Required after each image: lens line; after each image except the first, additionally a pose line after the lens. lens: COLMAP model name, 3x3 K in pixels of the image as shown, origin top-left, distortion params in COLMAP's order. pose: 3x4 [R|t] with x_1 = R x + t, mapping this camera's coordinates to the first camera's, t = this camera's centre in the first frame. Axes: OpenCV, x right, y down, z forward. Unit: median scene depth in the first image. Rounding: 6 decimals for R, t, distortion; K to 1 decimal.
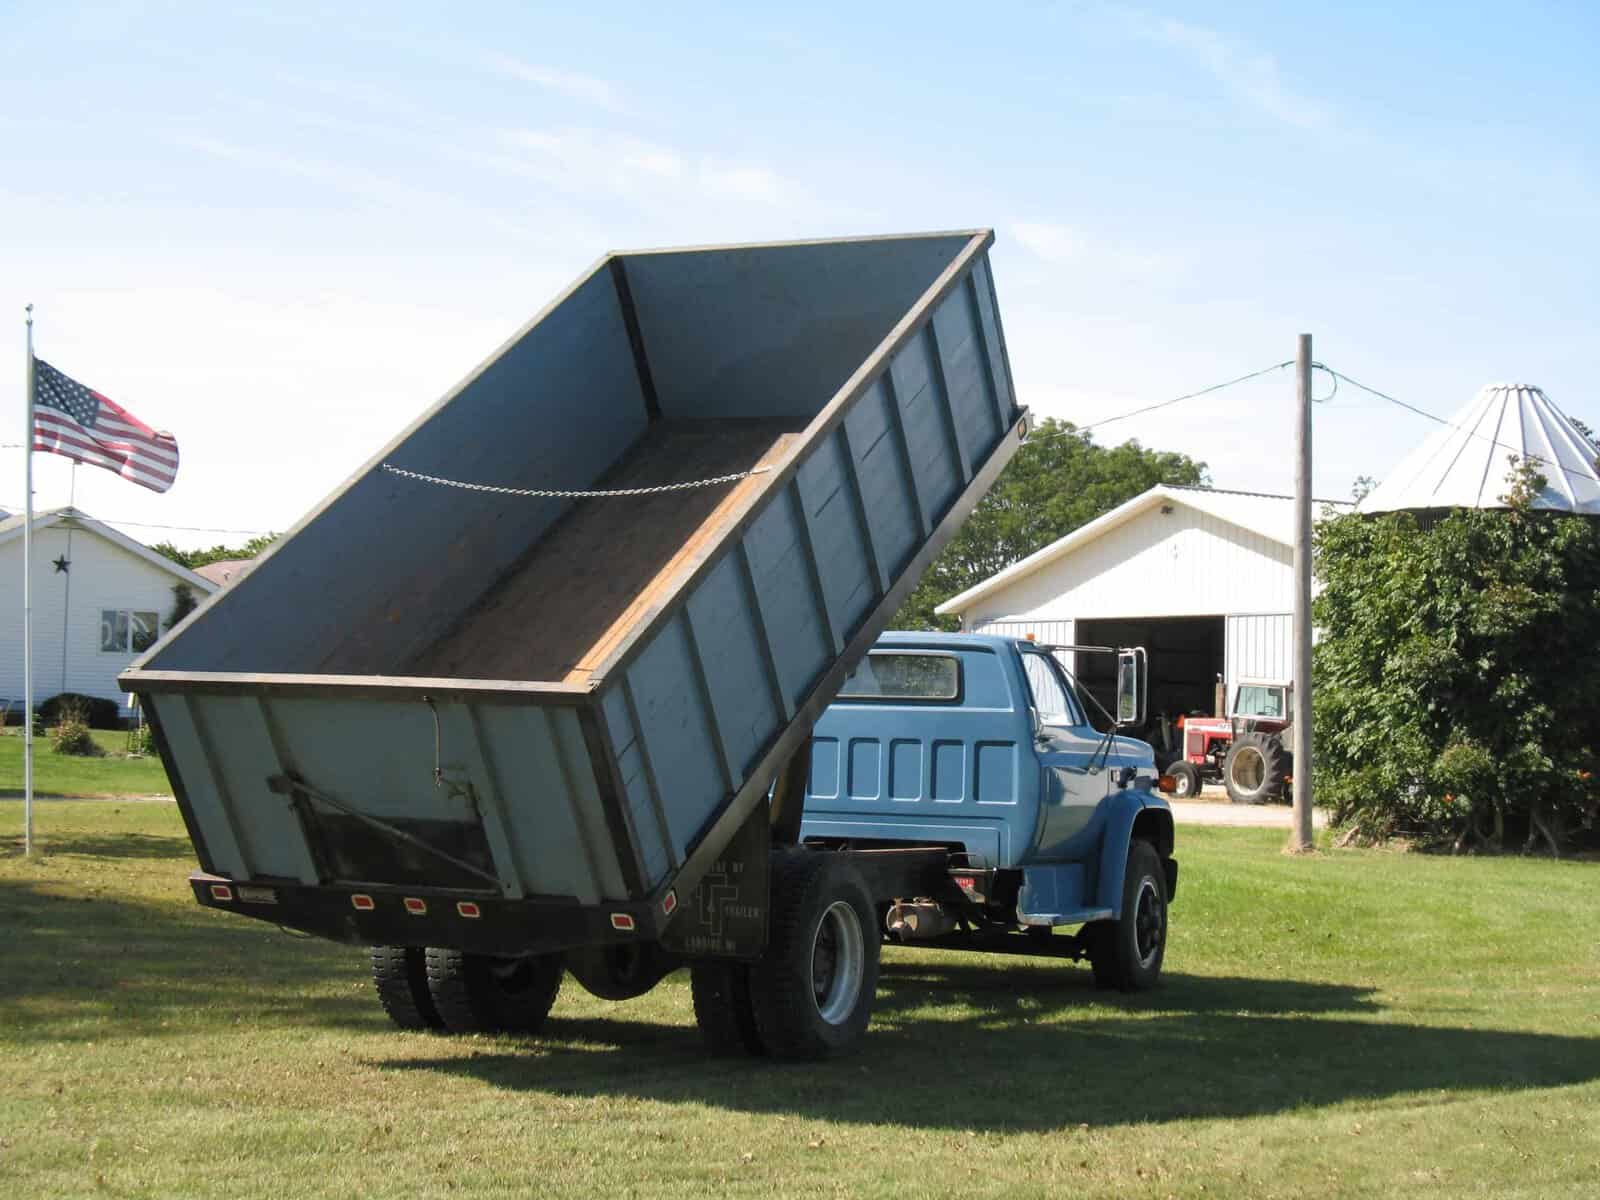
lens RADIAL K [[2781.4, 0, 800.0], [0, 2781.4, 600.0], [0, 0, 1]] dist [-0.057964, 0.300157]
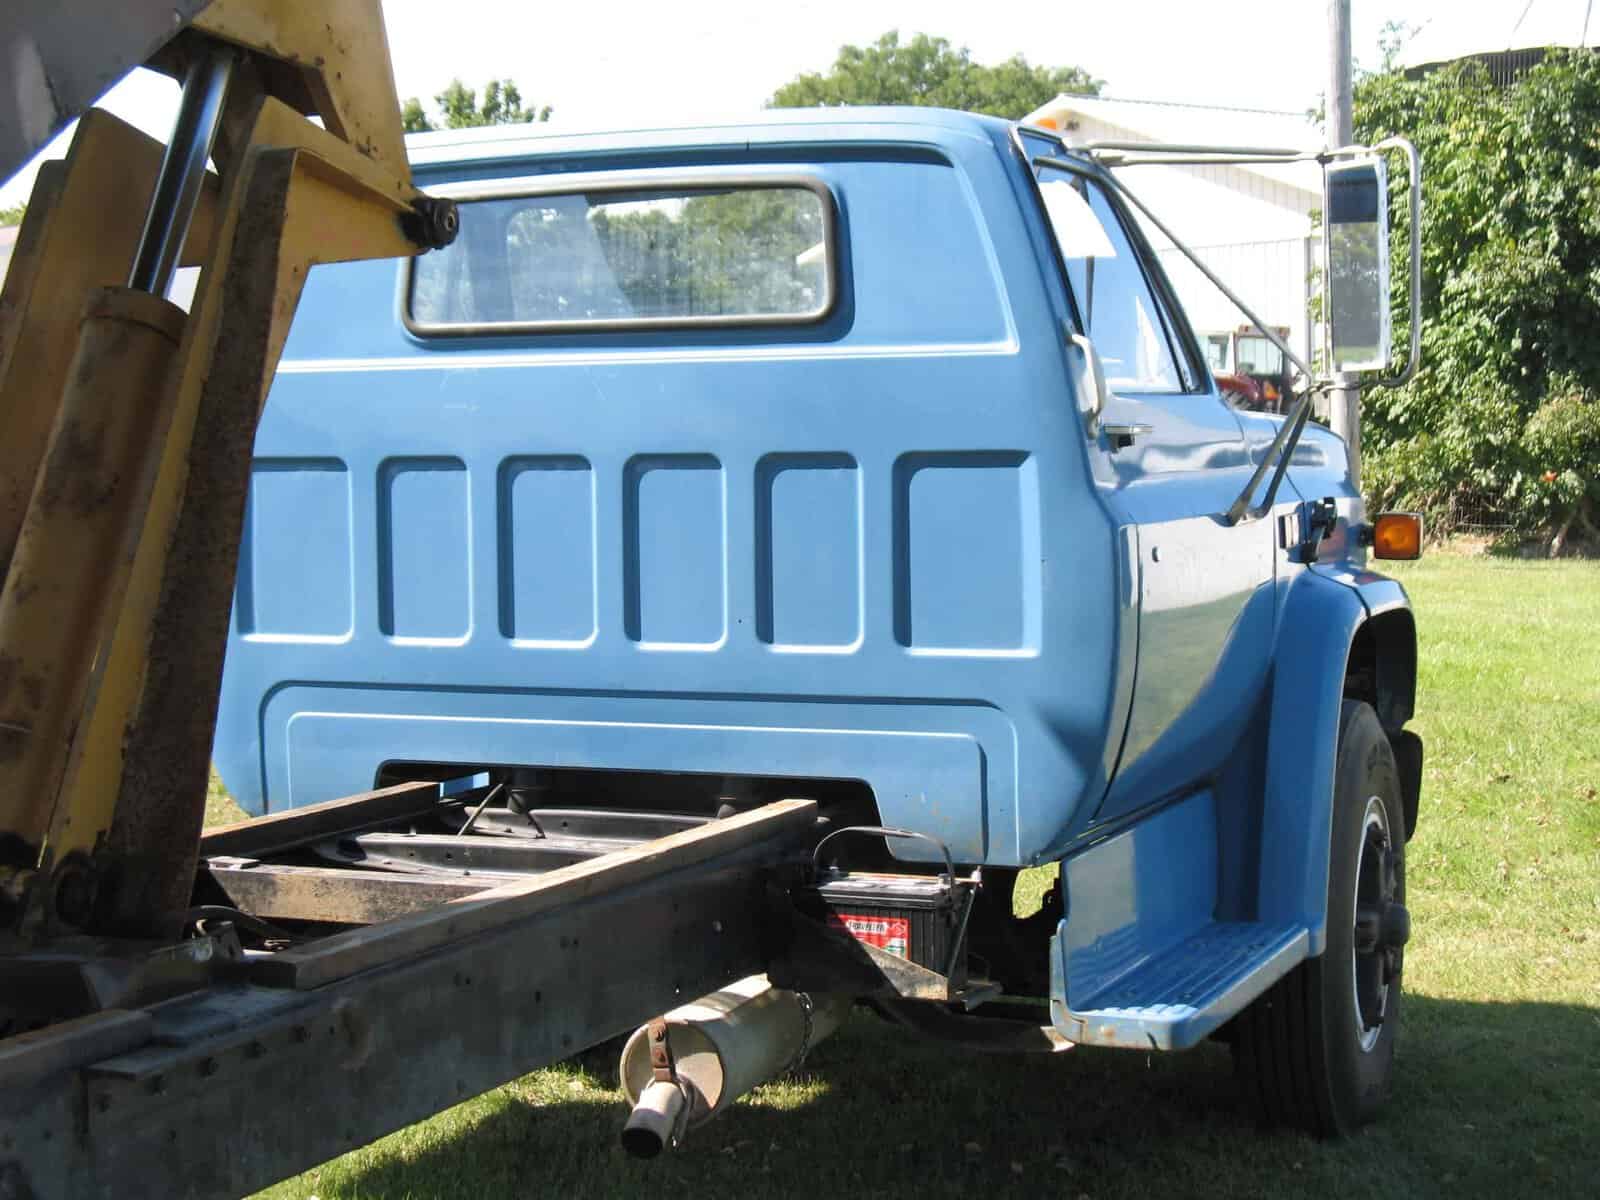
lens RADIAL K [[2781.4, 0, 800.0], [0, 2781.4, 600.0], [0, 0, 1]] dist [-0.057964, 0.300157]
pose [[0.998196, -0.041308, 0.043580, 0.017837], [0.035904, 0.992338, 0.118218, 0.013935], [-0.048129, -0.116440, 0.992031, 0.320767]]
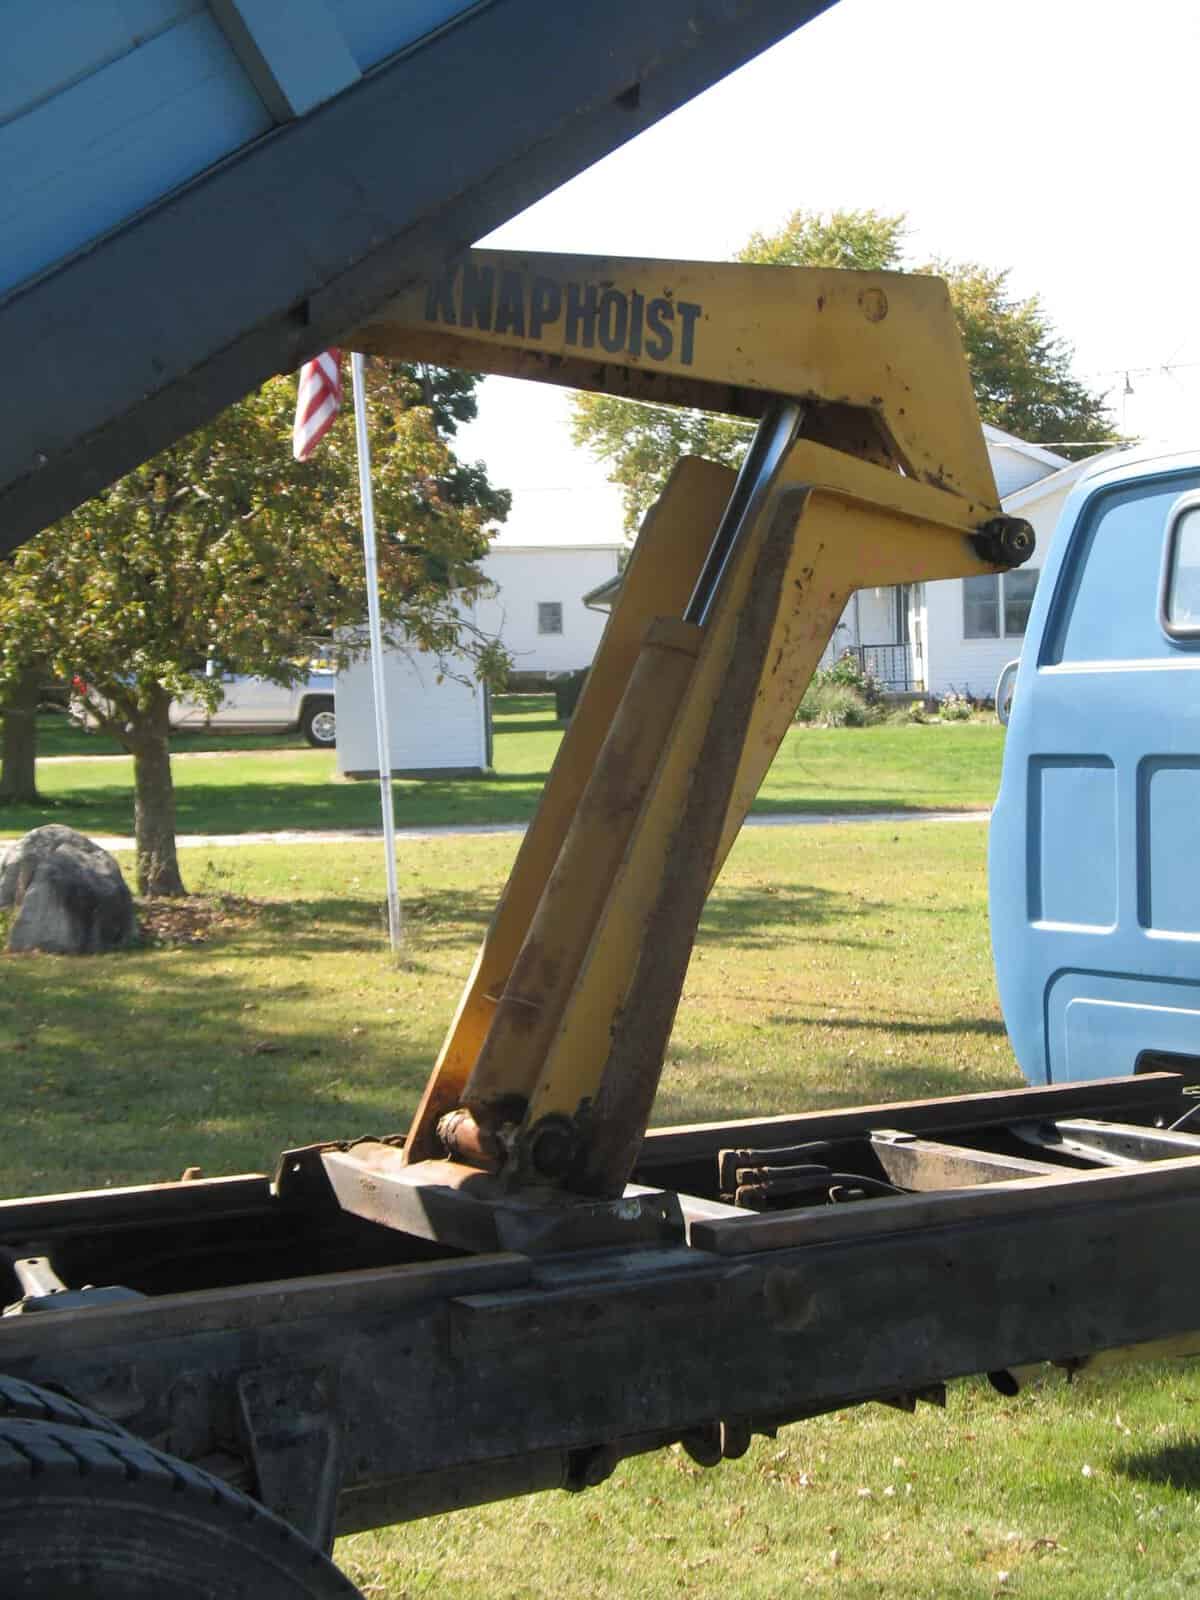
lens RADIAL K [[2781.4, 0, 600.0], [0, 2781.4, 800.0], [0, 0, 1]] dist [-0.057964, 0.300157]
pose [[0.850835, -0.027167, -0.524731, 0.058304], [0.071651, 0.995332, 0.064649, 0.013543], [0.520525, -0.092603, 0.848810, 0.324545]]
